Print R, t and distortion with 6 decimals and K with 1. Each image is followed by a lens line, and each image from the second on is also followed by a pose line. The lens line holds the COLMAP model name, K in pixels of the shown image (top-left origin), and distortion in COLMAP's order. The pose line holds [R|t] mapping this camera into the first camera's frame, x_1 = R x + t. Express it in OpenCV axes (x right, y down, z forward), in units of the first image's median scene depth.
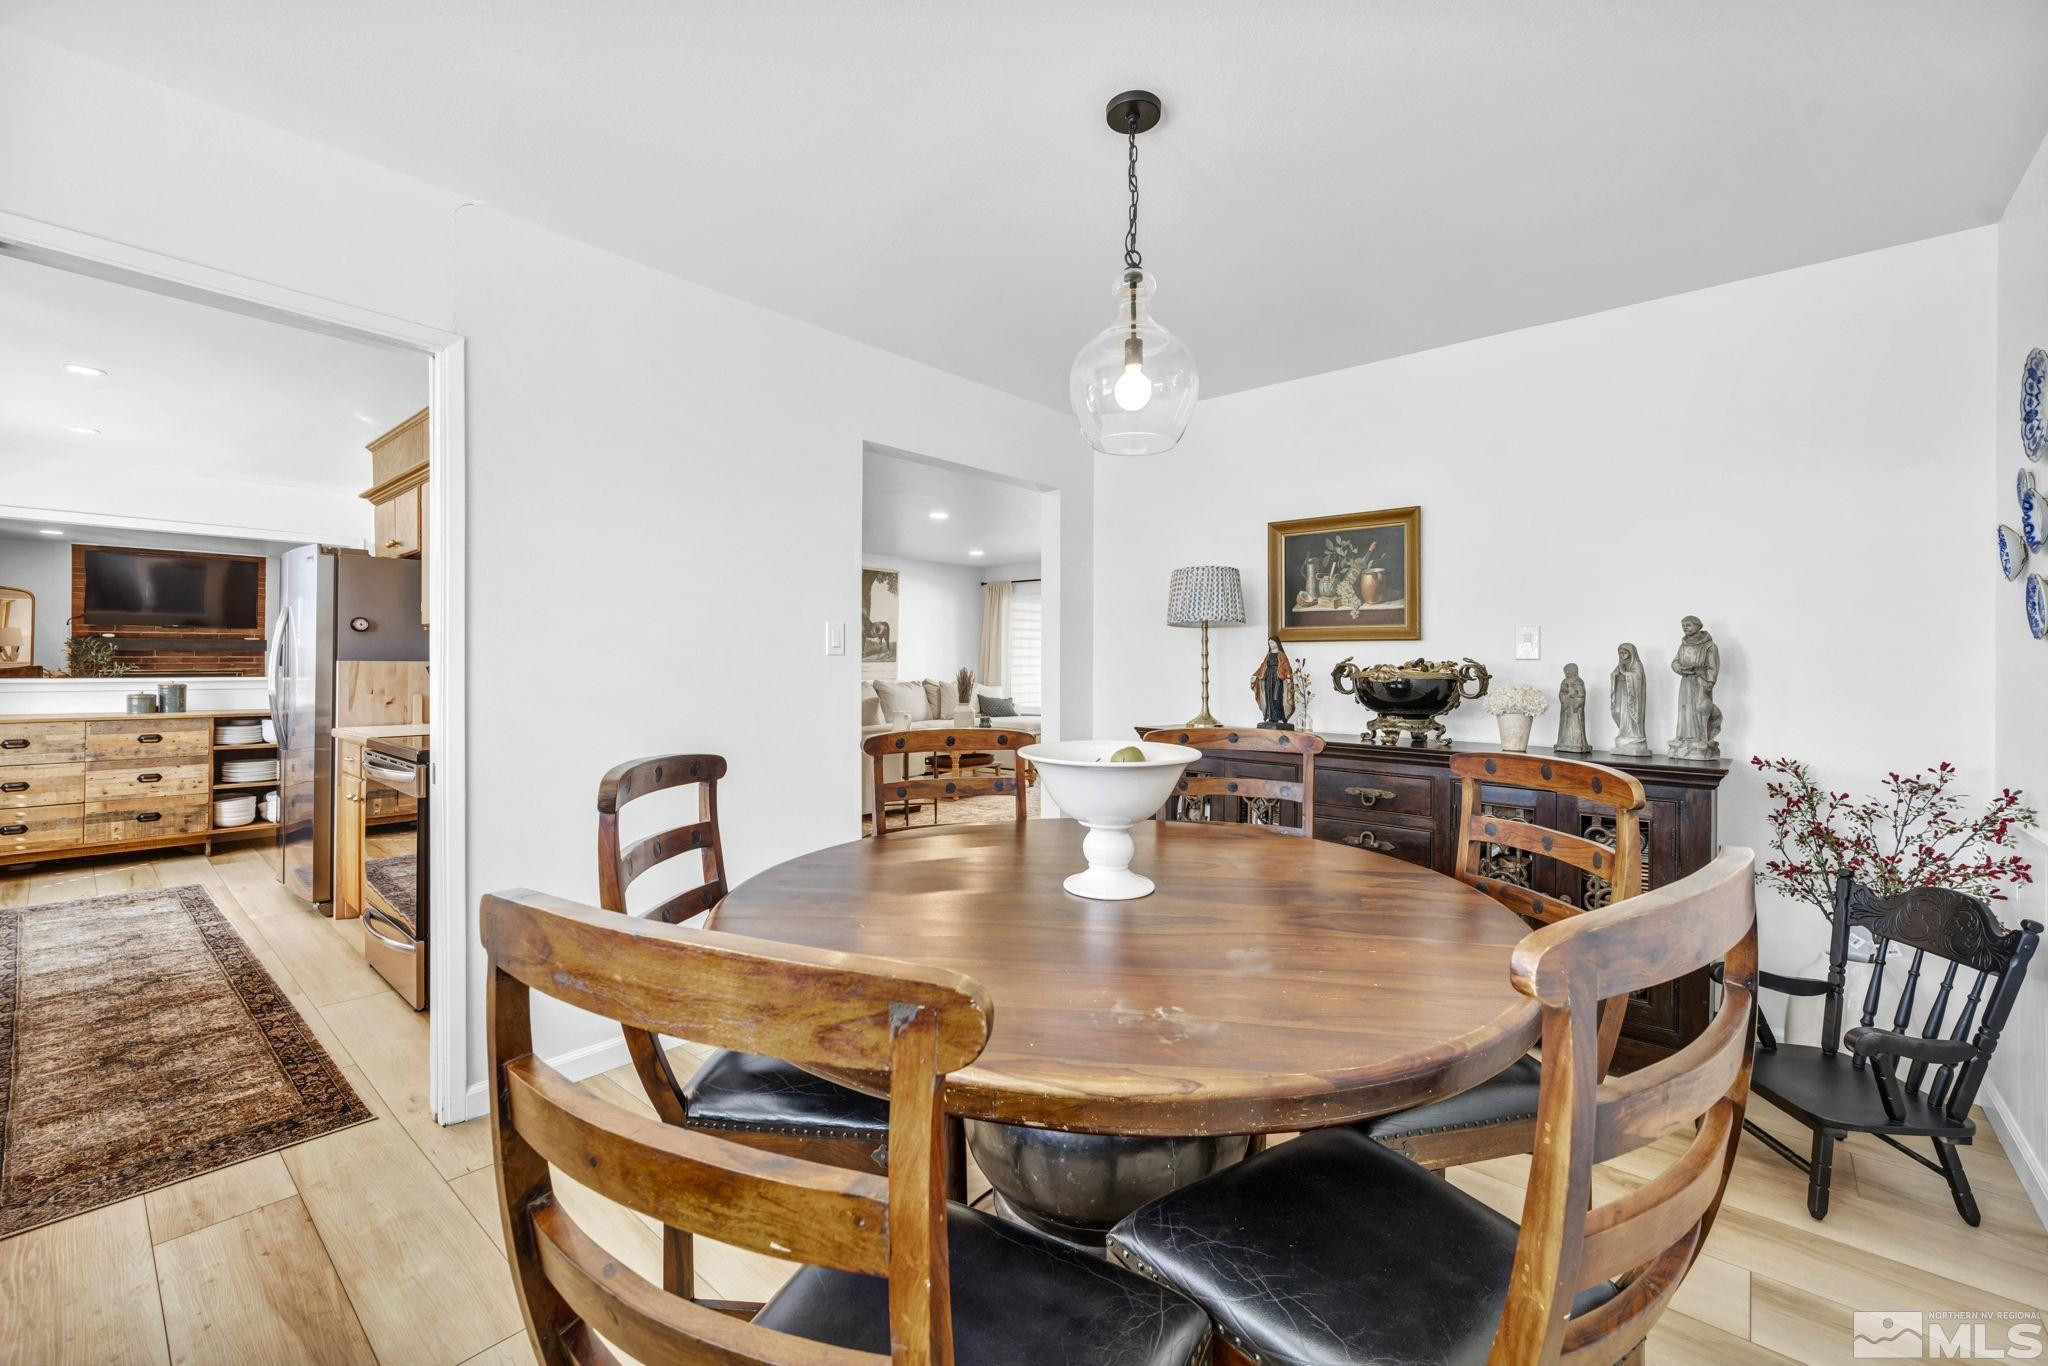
lens RADIAL K [[839.6, 0, 1024.6], [0, 839.6, 662.3], [0, 0, 1]] dist [0.000547, 0.000002]
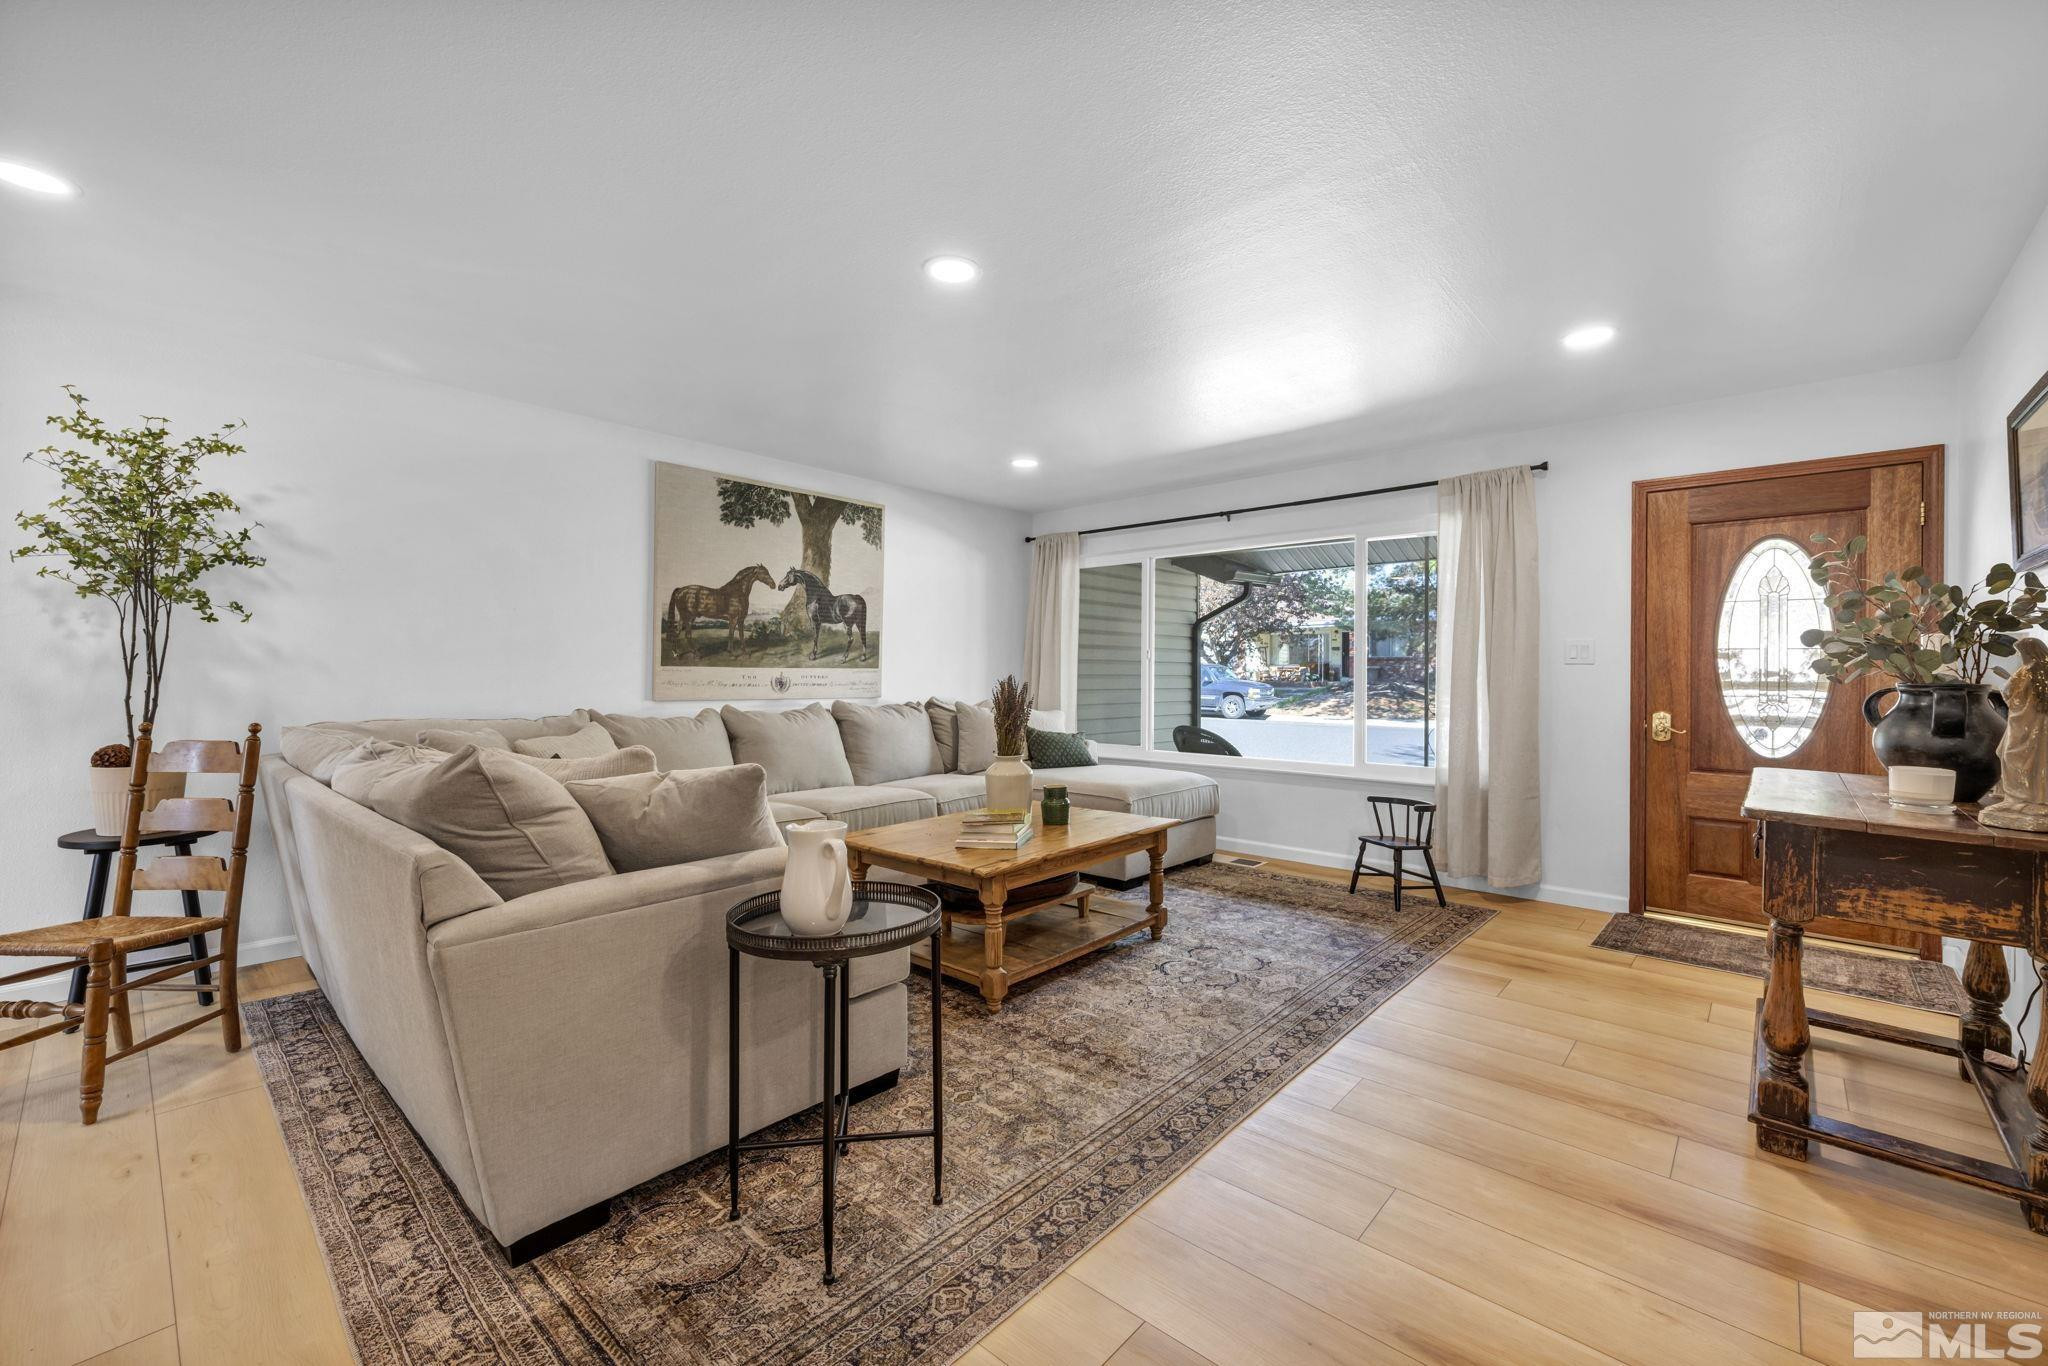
lens RADIAL K [[839.4, 0, 1035.2], [0, 839.4, 676.7], [0, 0, 1]] dist [-0.001244, -0.000137]
pose [[0.999962, 0.001948, -0.008520, -0.044672], [-0.001922, 0.999993, 0.003125, 0.003713], [0.008526, -0.003109, 0.999959, 0.449068]]
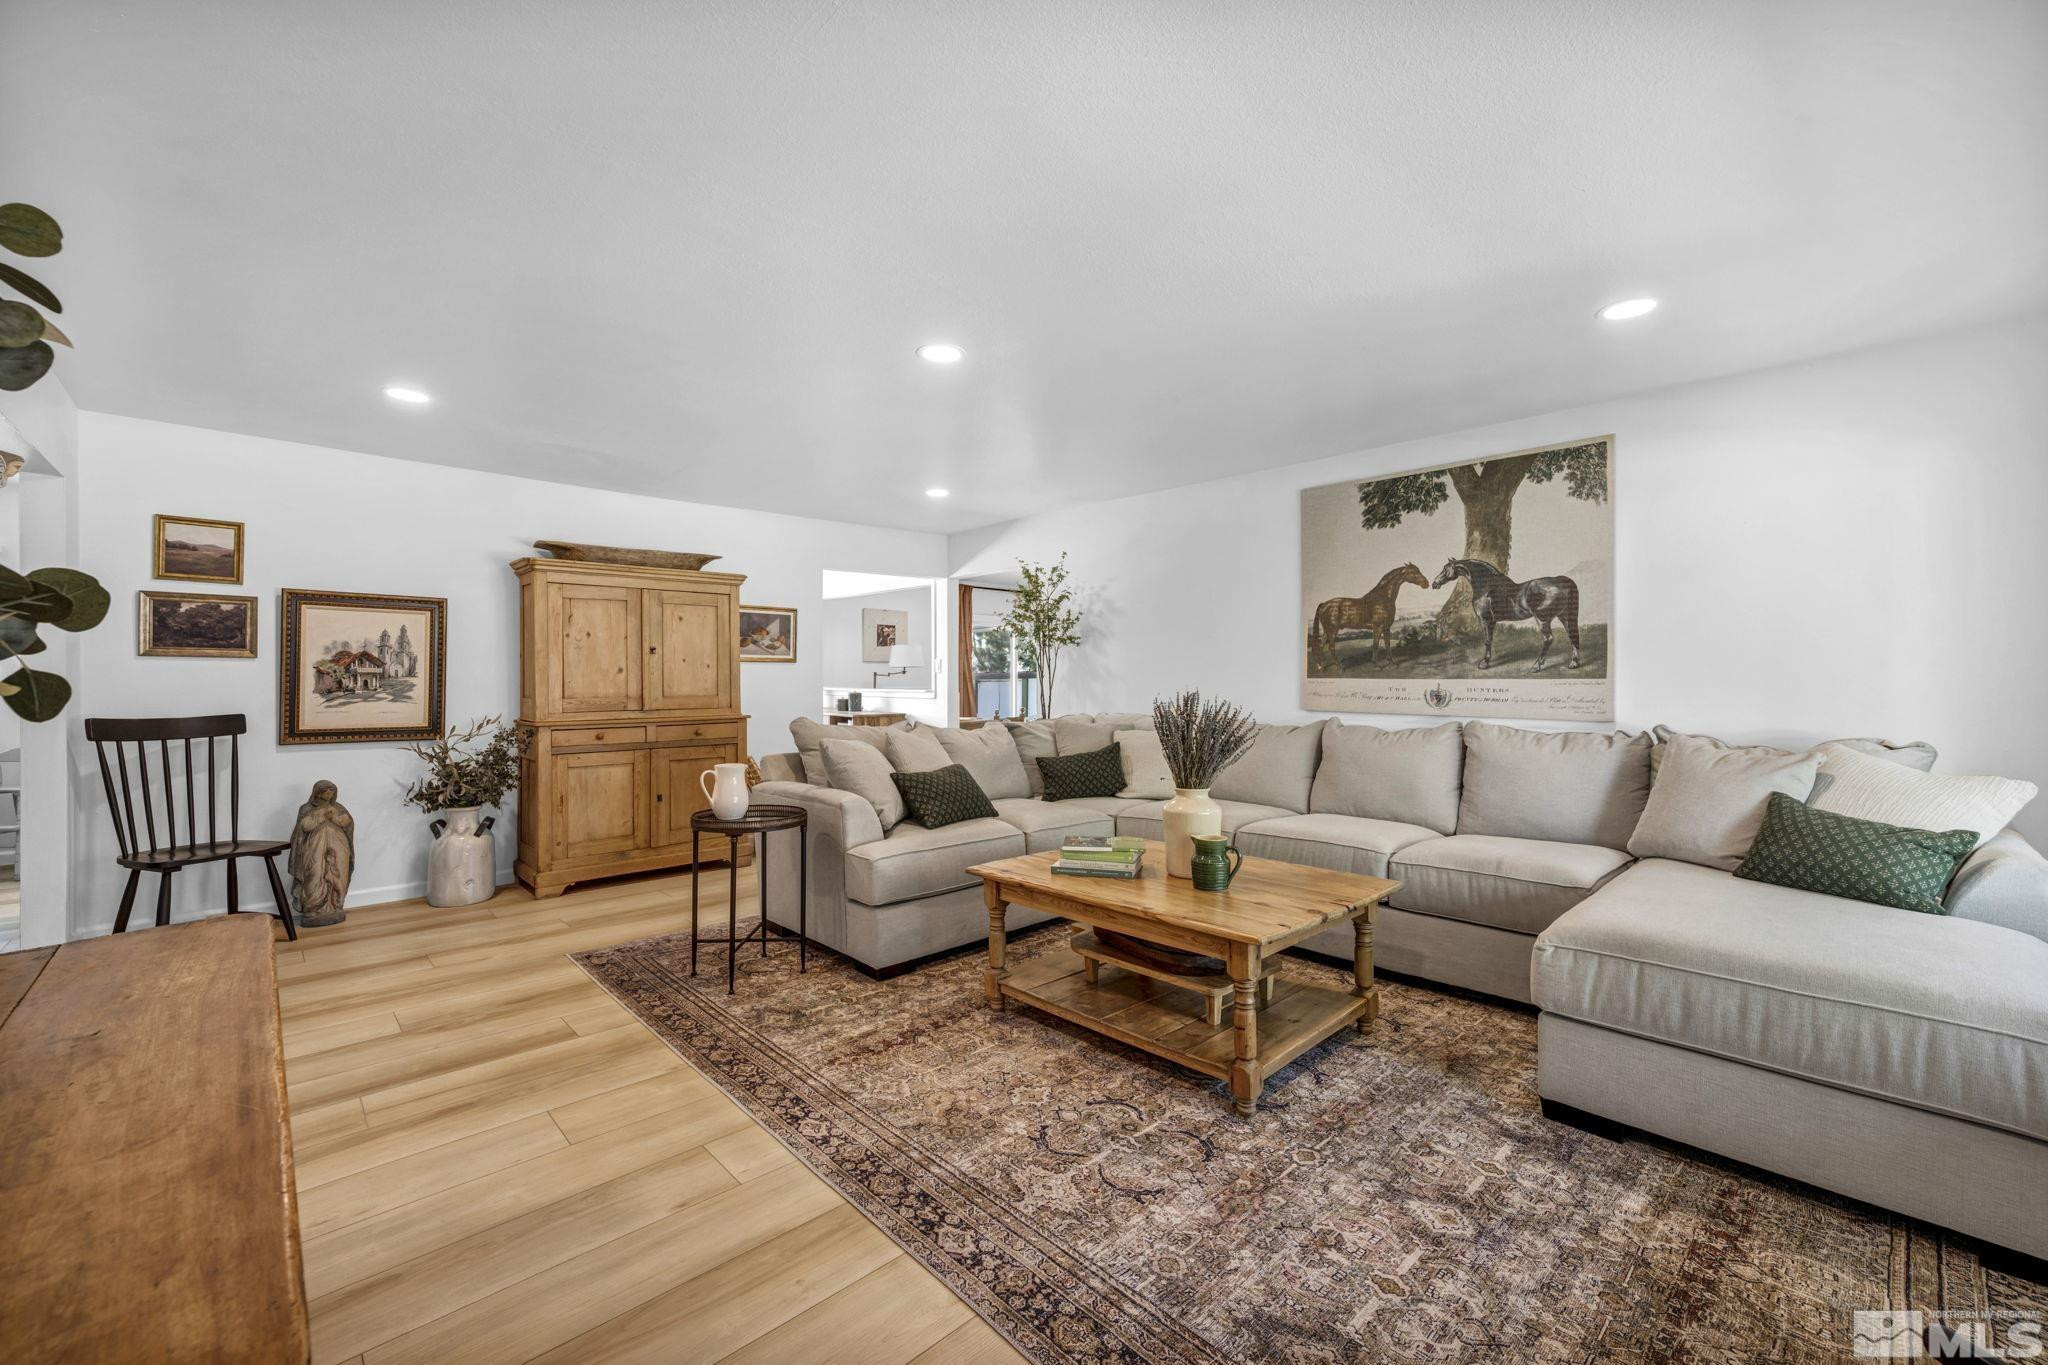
lens RADIAL K [[839.4, 0, 1035.2], [0, 839.4, 676.2], [0, 0, 1]] dist [-0.001244, -0.000137]
pose [[-0.100942, -0.002621, -0.994889, 0.253619], [0.000824, 0.999996, -0.002718, -0.000234], [0.994892, -0.001094, -0.100939, 0.797612]]
